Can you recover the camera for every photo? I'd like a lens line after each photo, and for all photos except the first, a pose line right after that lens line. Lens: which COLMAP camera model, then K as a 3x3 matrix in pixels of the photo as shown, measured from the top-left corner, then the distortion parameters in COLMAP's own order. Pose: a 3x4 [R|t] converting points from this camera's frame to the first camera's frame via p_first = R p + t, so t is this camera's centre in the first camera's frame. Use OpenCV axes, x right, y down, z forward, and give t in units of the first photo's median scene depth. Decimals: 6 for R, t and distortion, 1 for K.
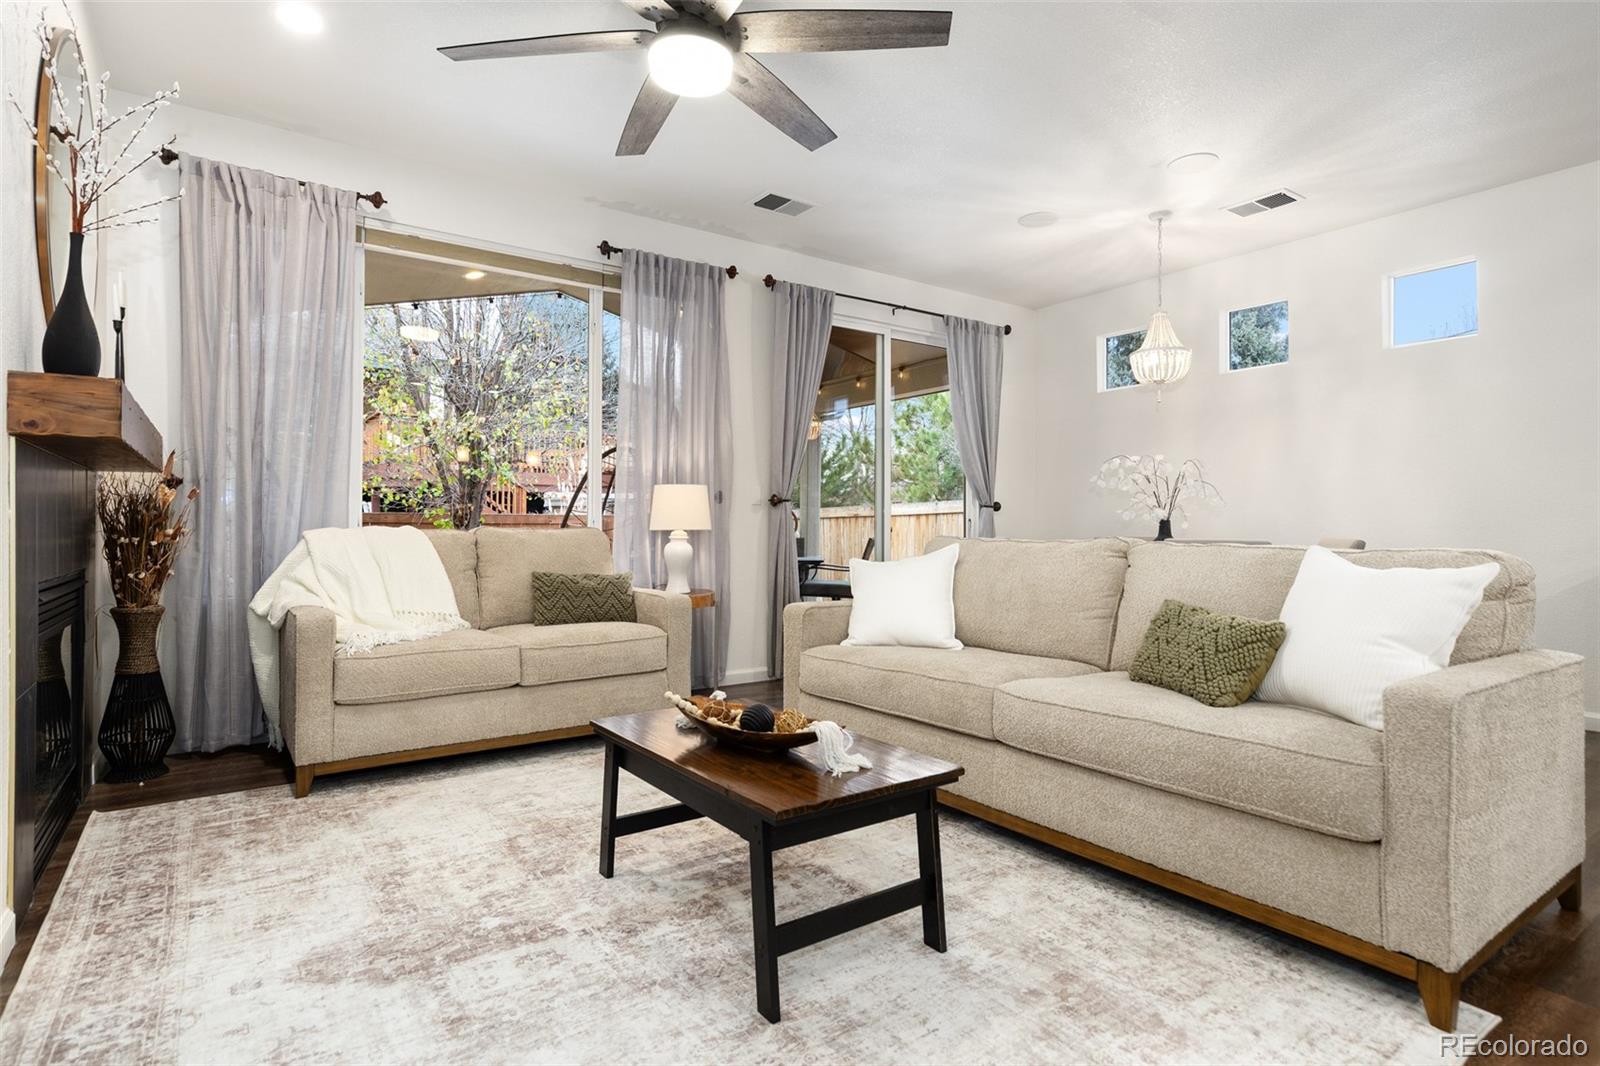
lens RADIAL K [[824.7, 0, 804.3], [0, 824.7, 526.1], [0, 0, 1]] dist [0.000331, 0.001208]
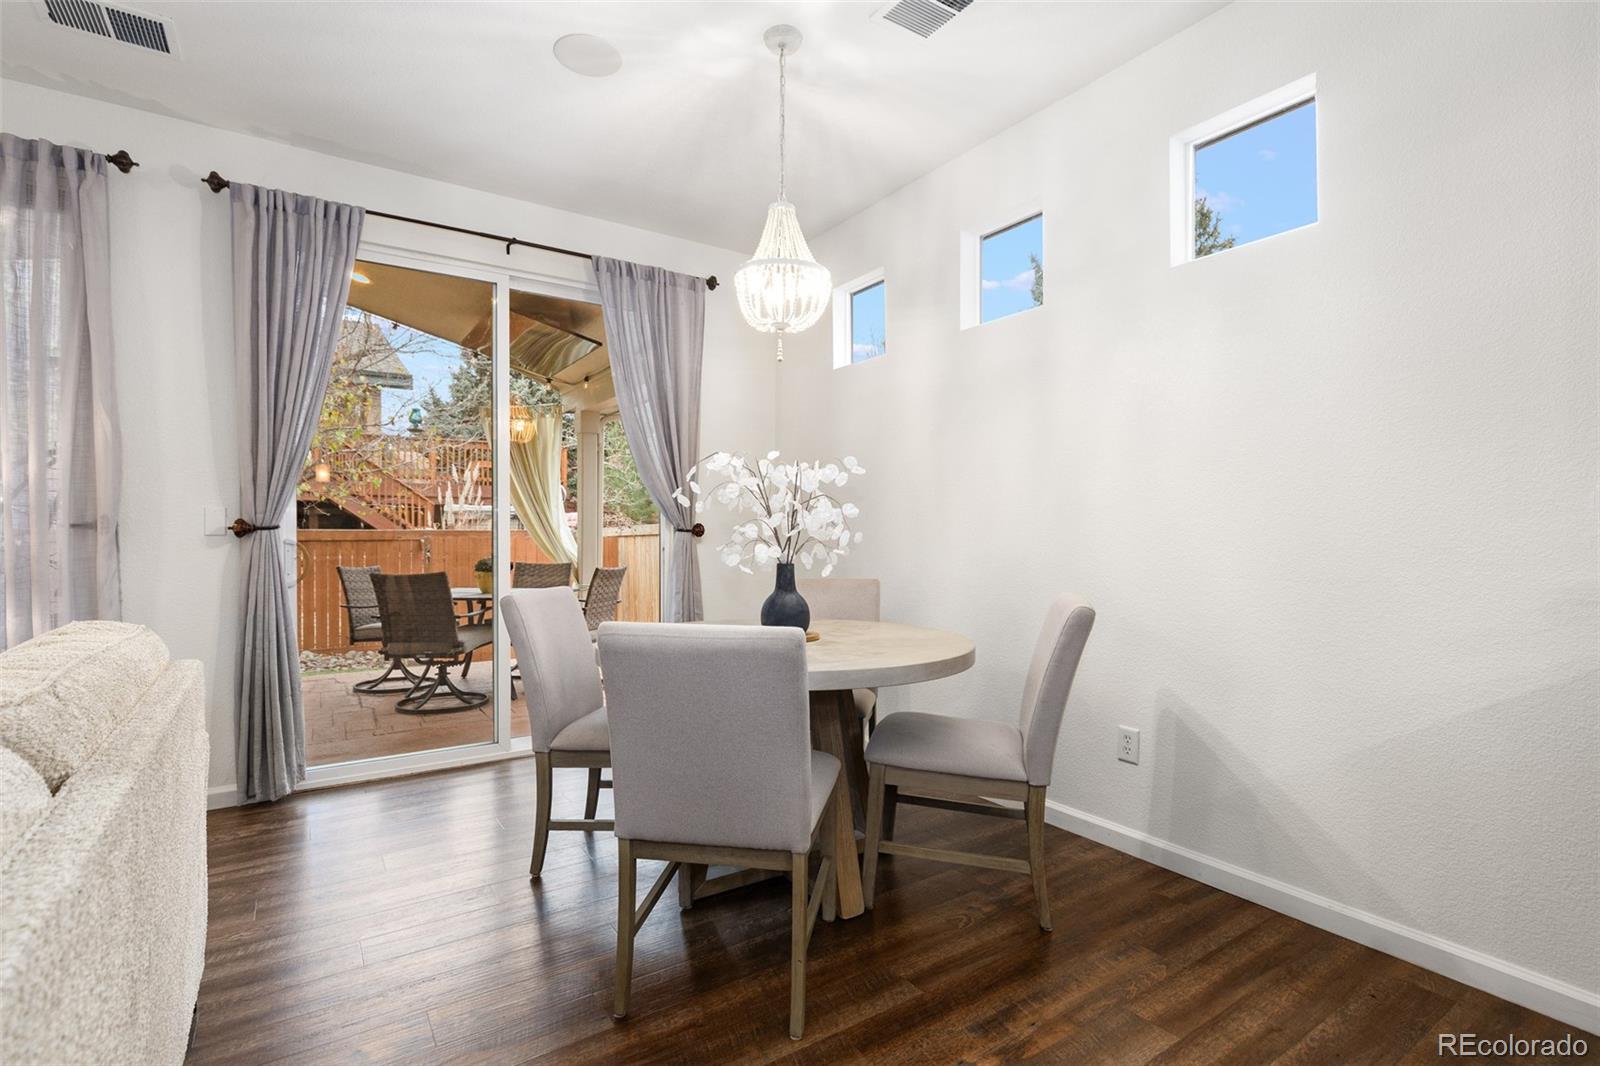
lens RADIAL K [[752.3, 0, 792.5], [0, 752.3, 535.3], [0, 0, 1]] dist [-0.000489, 0.000352]
pose [[0.999324, 0.005221, -0.036378, 0.639993], [-0.004704, 0.999887, 0.014308, -0.055387], [0.036448, -0.014127, 0.999236, 0.659808]]
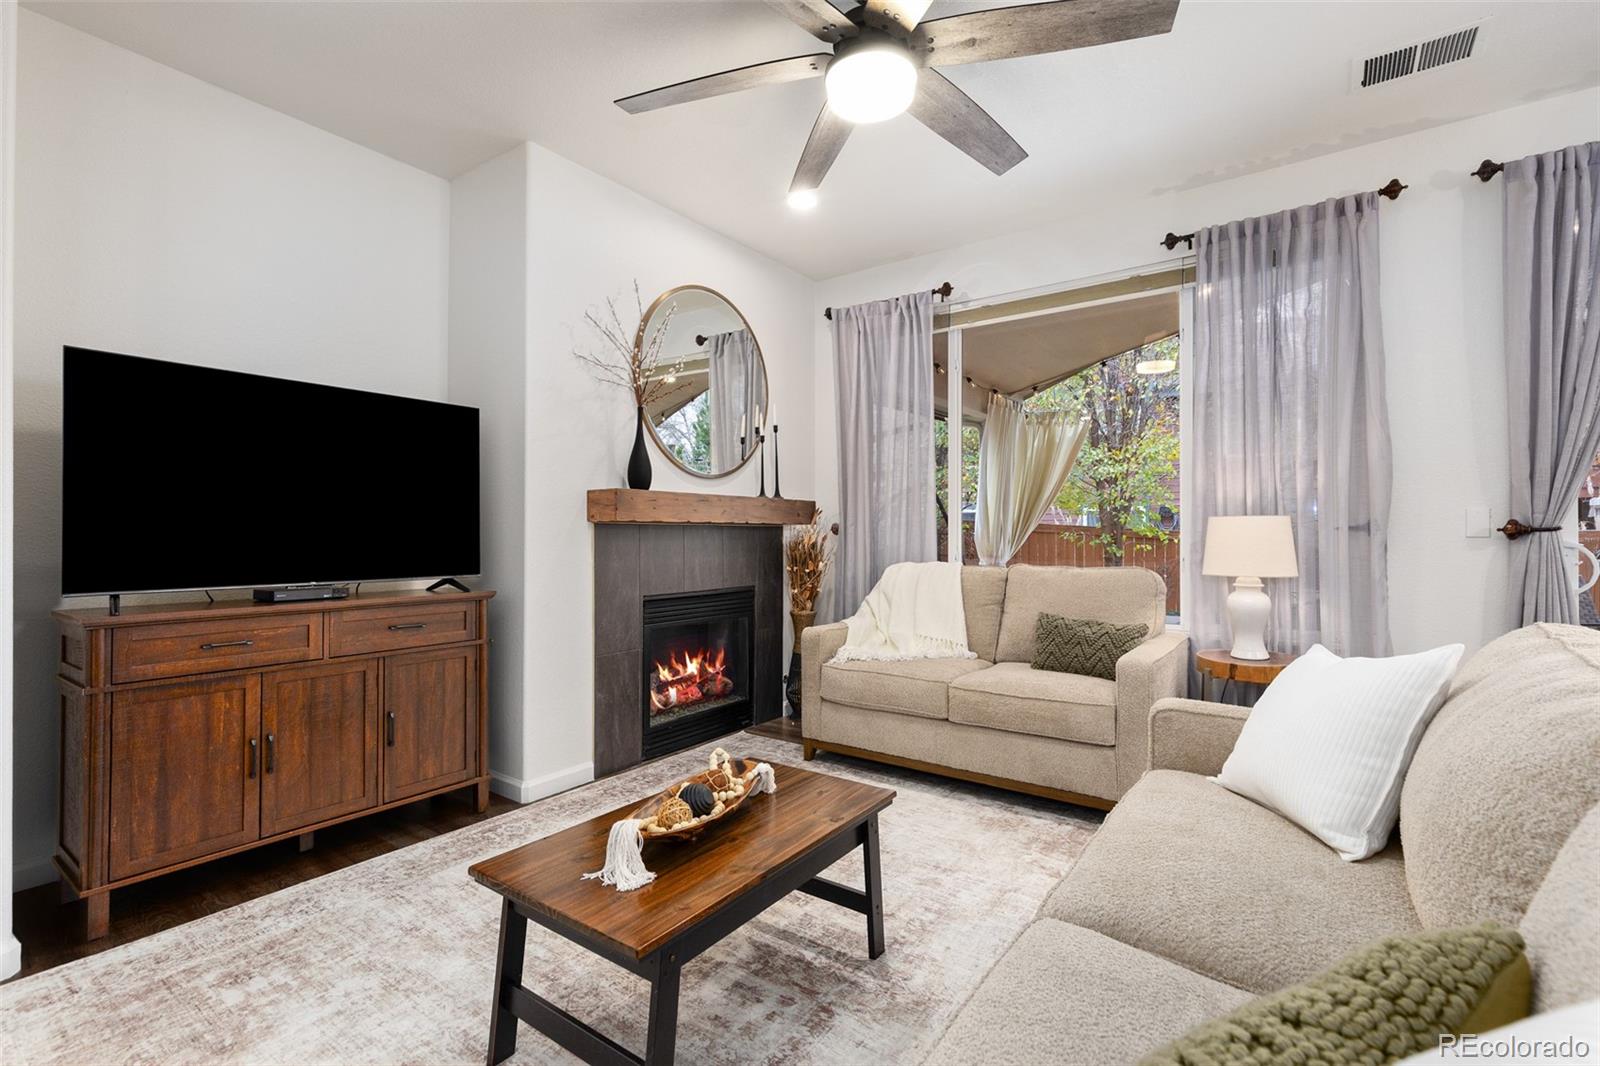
lens RADIAL K [[734.8, 0, 794.0], [0, 734.8, 529.1], [0, 0, 1]] dist [0.009245, -0.000021]
pose [[0.304824, -0.006414, -0.952387, 0.488644], [0.003445, 0.999978, -0.005632, -0.046575], [0.952402, -0.001564, 0.304840, 0.521435]]
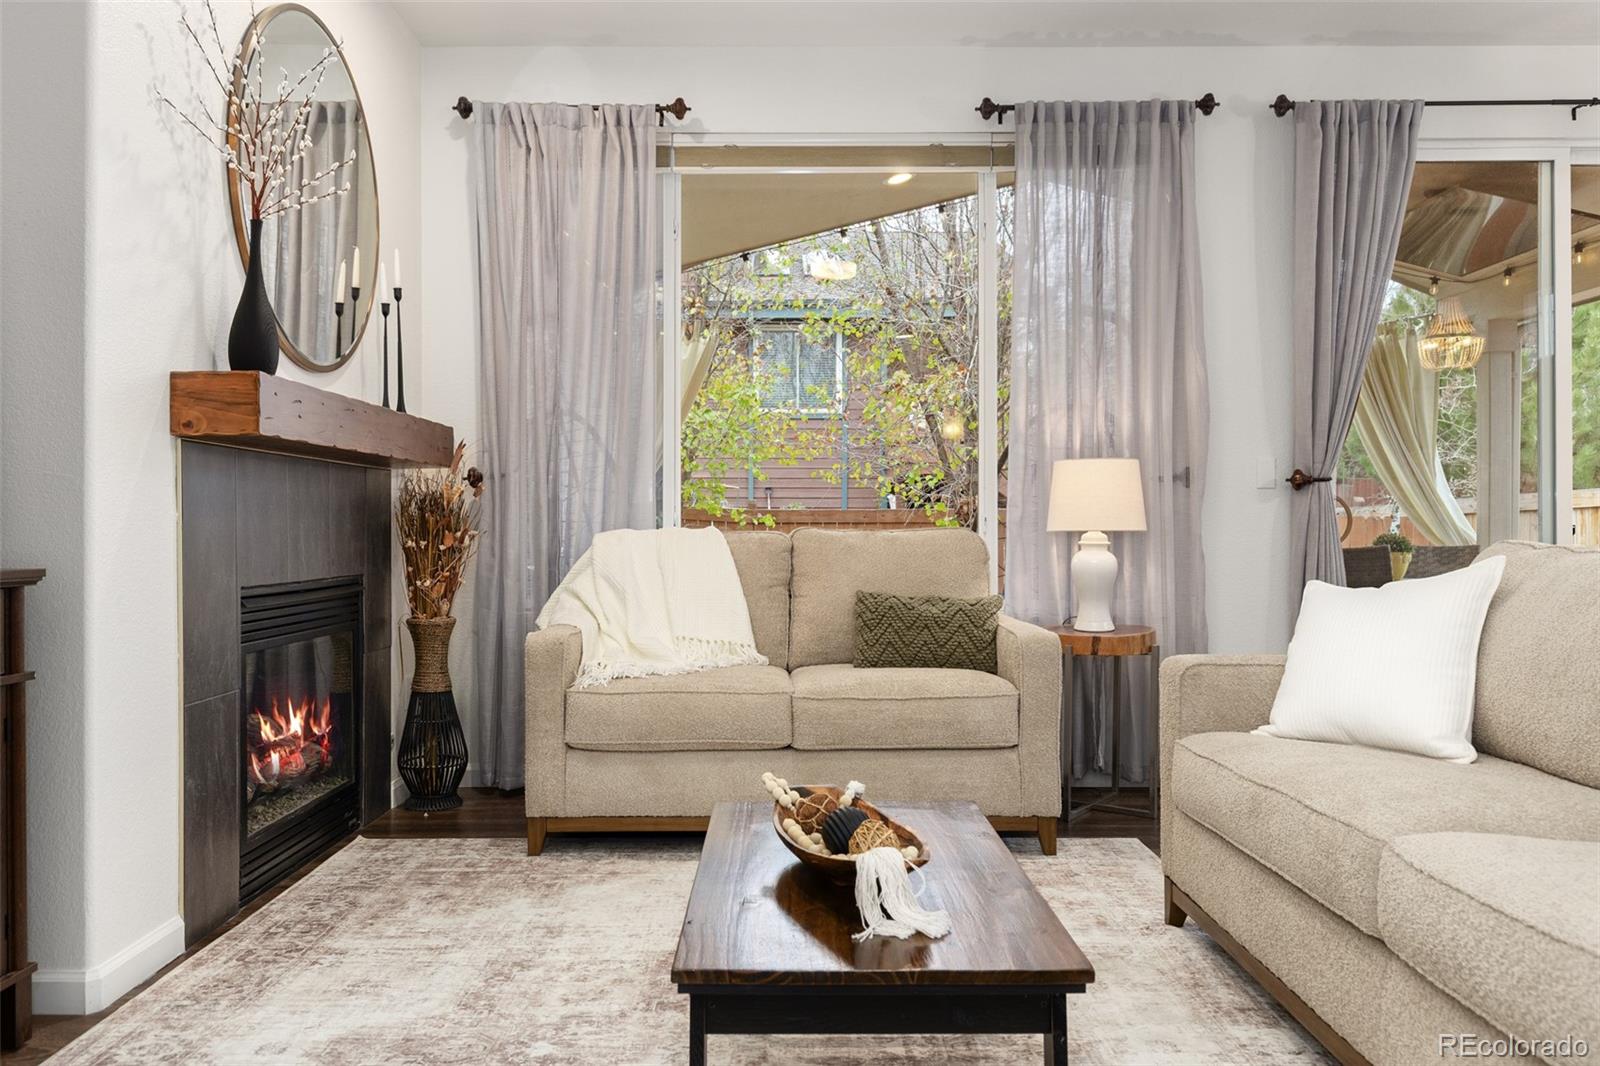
lens RADIAL K [[1230.8, 0, 800.0], [0, 1230.8, 533.0], [0, 0, 1]] dist [0.005066, -0.000240]
pose [[0.814887, -0.001864, -0.579617, 0.281231], [0.005349, 0.999976, 0.004304, 0.001278], [0.579595, -0.006607, 0.814878, 0.130341]]
